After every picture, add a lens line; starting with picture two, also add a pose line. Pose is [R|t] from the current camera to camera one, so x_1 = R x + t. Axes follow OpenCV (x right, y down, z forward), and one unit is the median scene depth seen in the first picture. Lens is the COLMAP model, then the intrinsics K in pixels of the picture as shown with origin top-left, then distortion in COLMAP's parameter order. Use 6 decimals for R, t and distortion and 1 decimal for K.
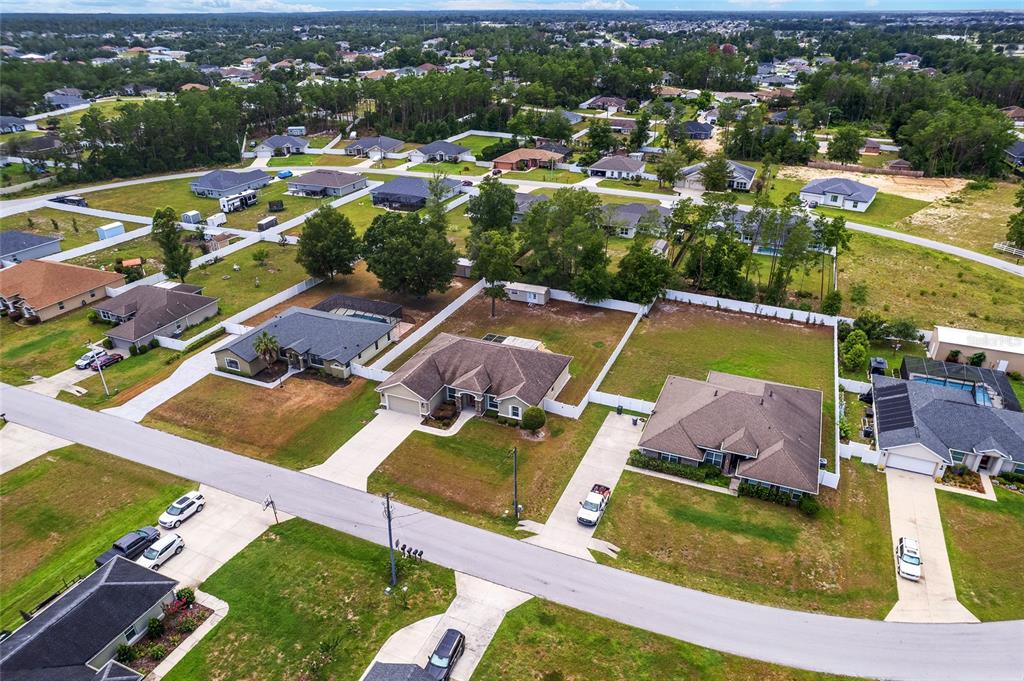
lens RADIAL K [[674.6, 0, 515.7], [0, 674.6, 355.5], [0, 0, 1]] dist [-0.087716, 0.077352]
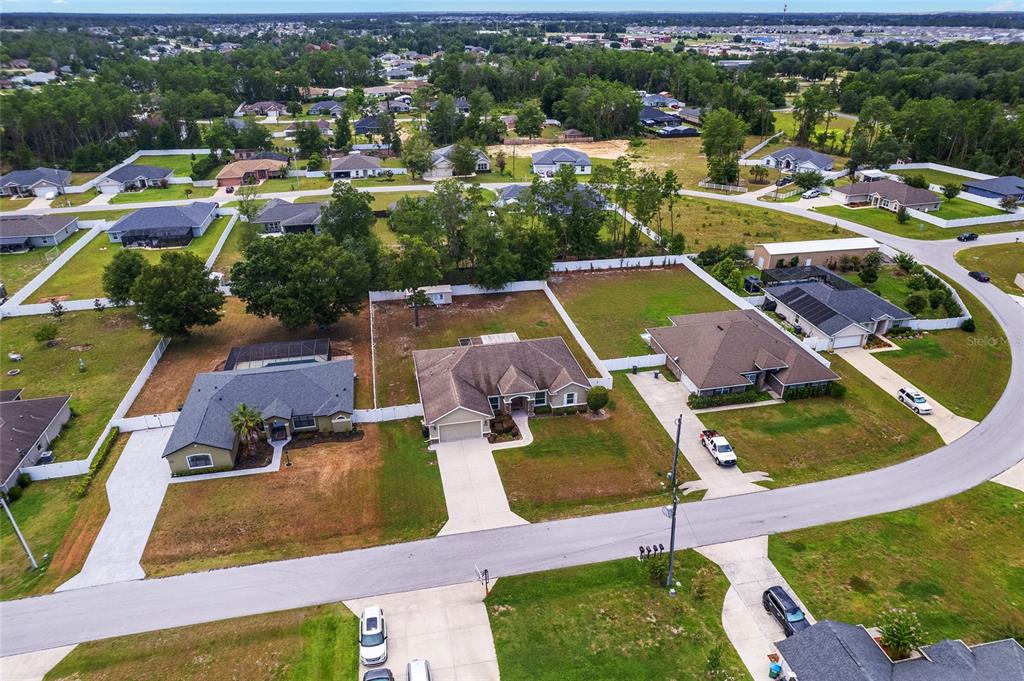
lens RADIAL K [[663.1, 0, 515.7], [0, 663.1, 356.7], [0, 0, 1]] dist [-0.084585, 0.073670]
pose [[0.820017, -0.266468, 0.506524, -0.400691], [0.263729, 0.961373, 0.078799, -0.054326], [-0.507956, 0.068968, 0.858618, 0.152372]]
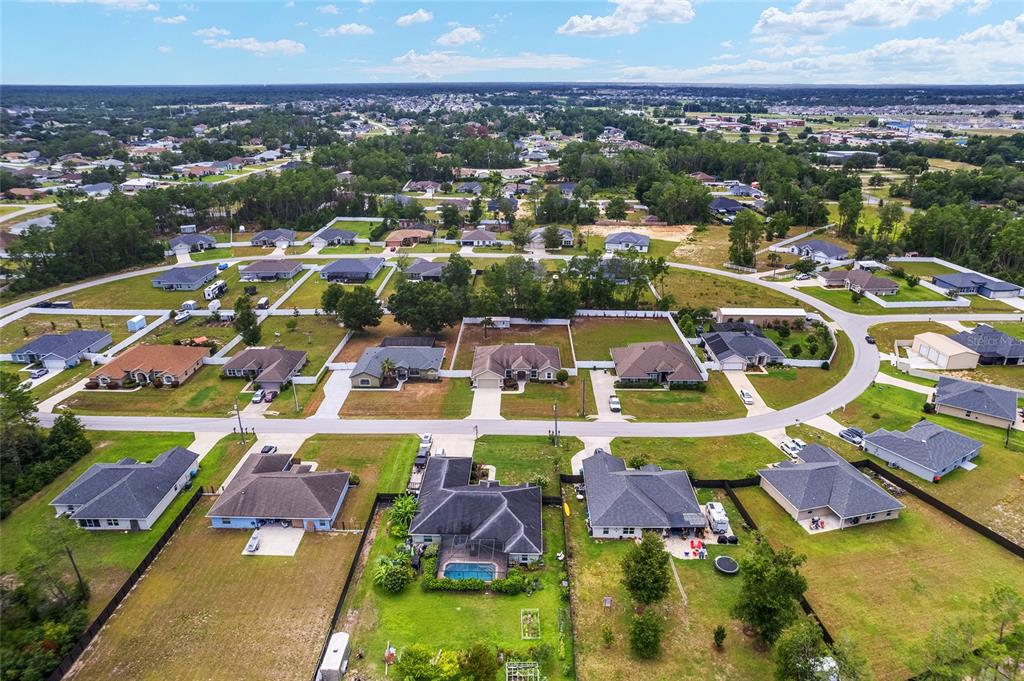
lens RADIAL K [[658.7, 0, 515.6], [0, 658.7, 356.7], [0, 0, 1]] dist [-0.085172, 0.075794]
pose [[0.927071, -0.144555, 0.345894, -0.529391], [0.172089, 0.983807, -0.050087, 0.079732], [-0.333053, 0.105959, 0.936936, -0.513385]]
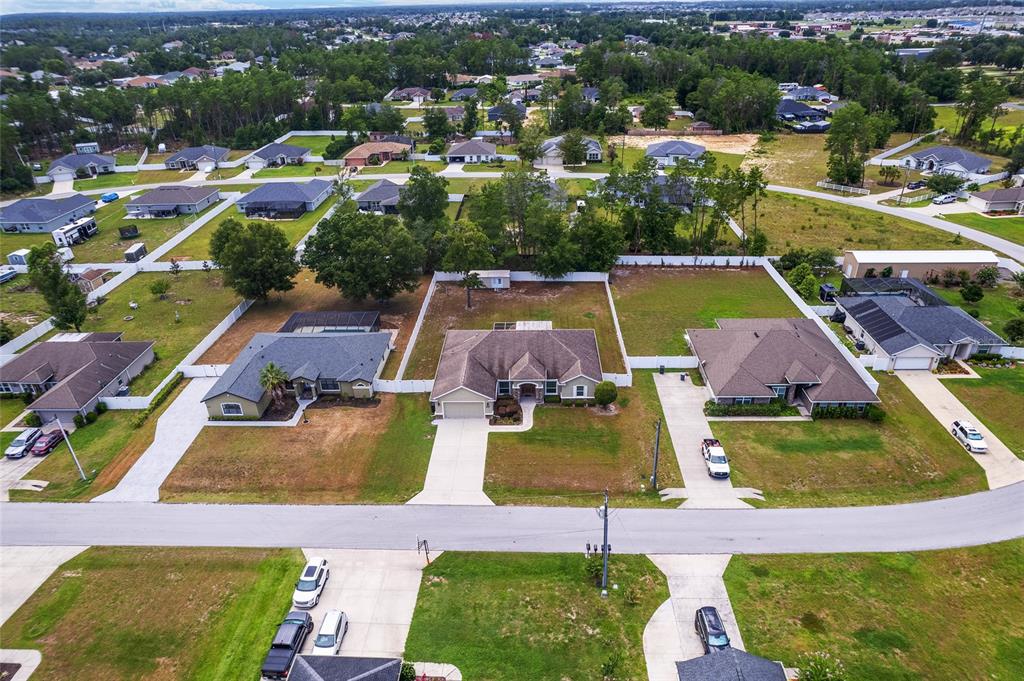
lens RADIAL K [[653.9, 0, 515.6], [0, 653.9, 354.5], [0, 0, 1]] dist [-0.088004, 0.077866]
pose [[0.932162, -0.188702, 0.308976, -0.278007], [0.183394, 0.981943, 0.046417, -0.023209], [-0.312156, 0.013396, 0.949936, 0.088674]]
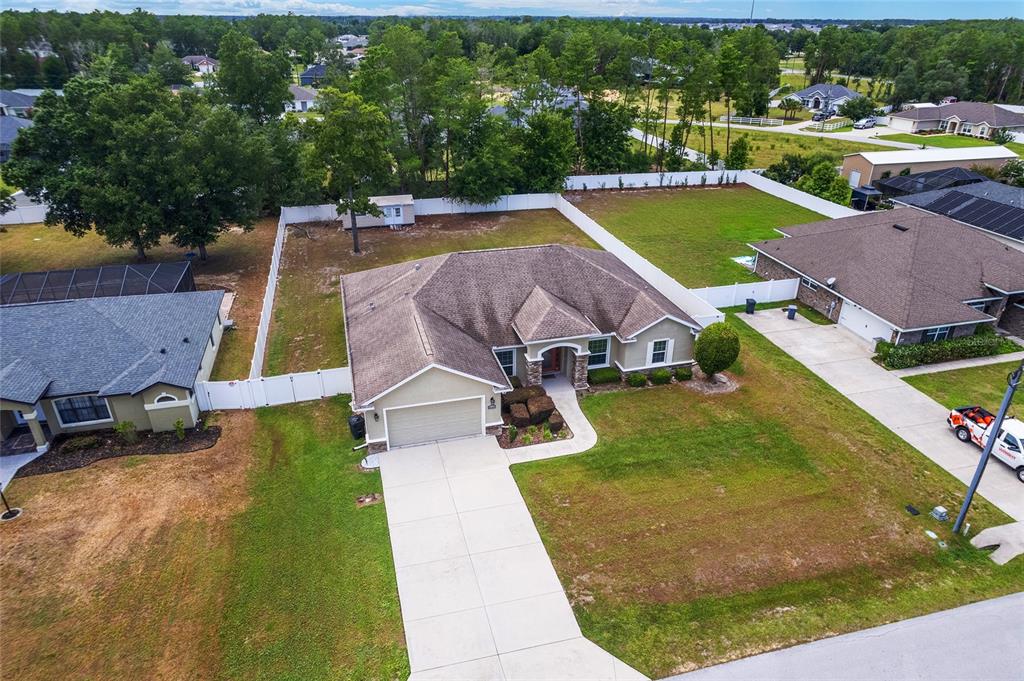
lens RADIAL K [[653.9, 0, 515.6], [0, 653.9, 354.5], [0, 0, 1]] dist [-0.088004, 0.077866]
pose [[0.788222, -0.279369, 0.548324, -0.250191], [0.277904, 0.956580, 0.087885, 0.011549], [-0.549069, 0.083109, 0.831635, 0.497219]]
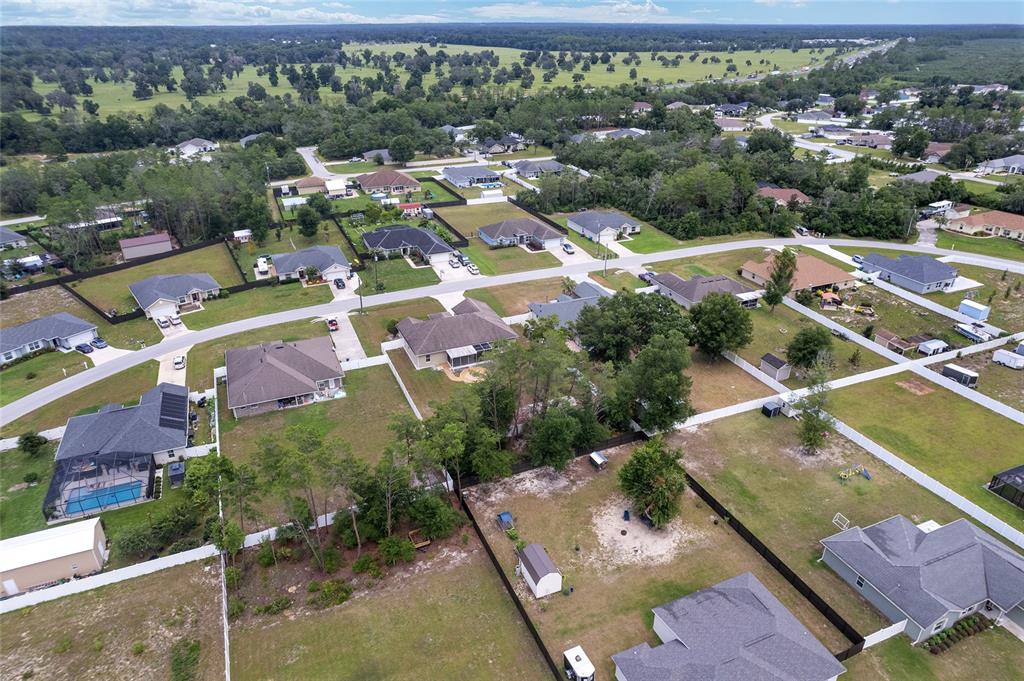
lens RADIAL K [[653.9, 0, 515.6], [0, 653.9, 354.5], [0, 0, 1]] dist [-0.088004, 0.077866]
pose [[-0.691805, 0.335002, -0.639671, 0.638366], [-0.330651, 0.640566, 0.693070, -0.790268], [0.641931, 0.690977, -0.332378, 1.290610]]
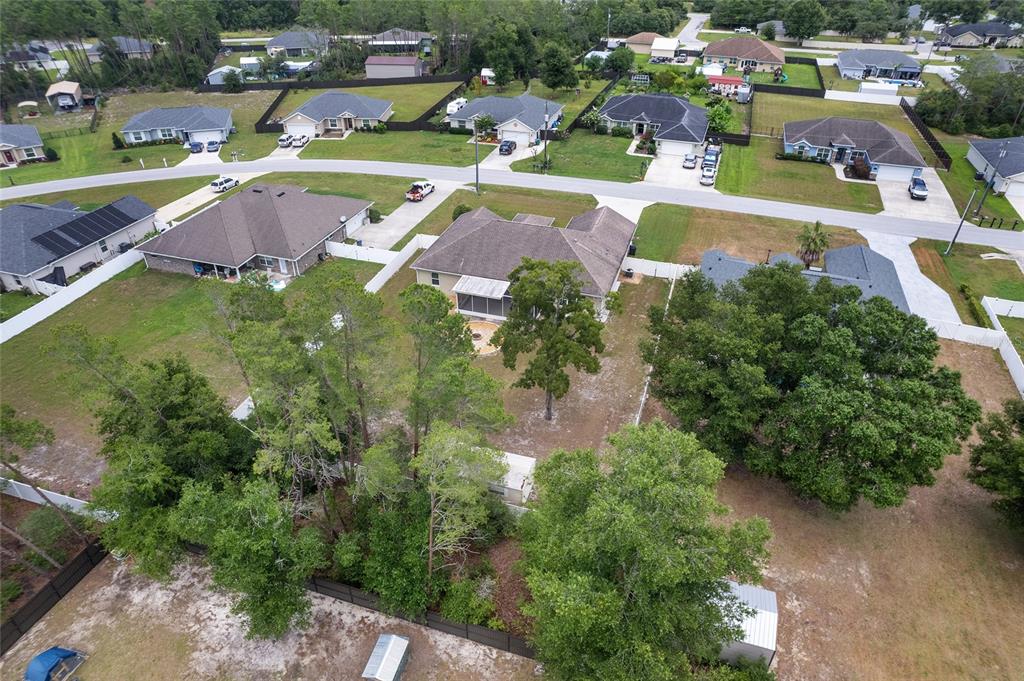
lens RADIAL K [[653.9, 0, 515.6], [0, 653.9, 354.5], [0, 0, 1]] dist [-0.088004, 0.077866]
pose [[-0.996161, 0.048682, -0.072762, 0.023020], [-0.041414, 0.470202, 0.881587, -0.490697], [0.077130, 0.881215, -0.466381, 1.190924]]
